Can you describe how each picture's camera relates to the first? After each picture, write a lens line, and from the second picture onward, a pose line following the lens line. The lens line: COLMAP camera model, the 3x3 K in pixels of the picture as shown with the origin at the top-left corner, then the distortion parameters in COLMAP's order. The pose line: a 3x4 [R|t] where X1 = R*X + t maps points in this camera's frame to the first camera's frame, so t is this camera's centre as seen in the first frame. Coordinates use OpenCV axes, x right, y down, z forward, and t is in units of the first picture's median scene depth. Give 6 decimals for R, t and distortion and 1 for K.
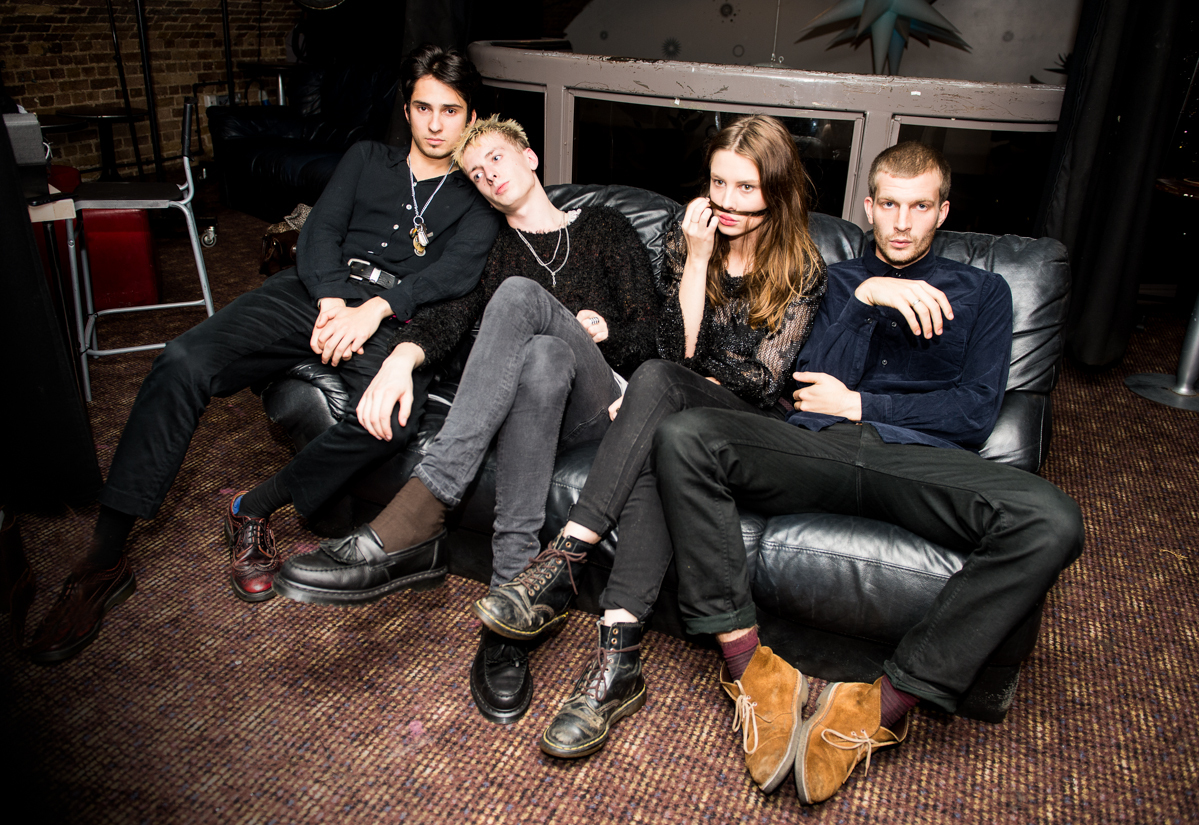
lens RADIAL K [[876.1, 0, 594.9], [0, 876.1, 409.4], [0, 0, 1]] dist [-0.035806, -0.005210]
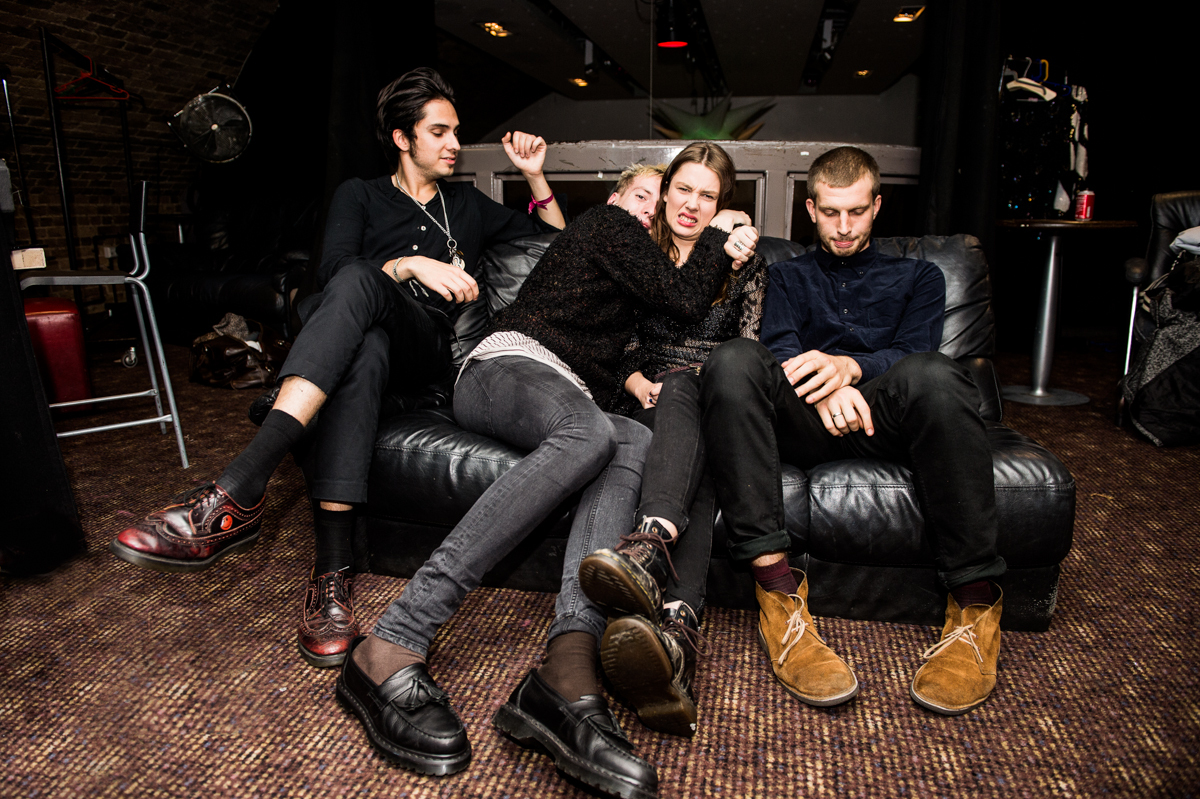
lens RADIAL K [[783.2, 0, 604.9], [0, 783.2, 403.6], [0, 0, 1]] dist [-0.041420, -0.000884]
pose [[0.979379, -0.091739, 0.180004, -0.210594], [0.118782, 0.982170, -0.145717, 0.164283], [-0.163426, 0.164093, 0.972813, 0.125139]]
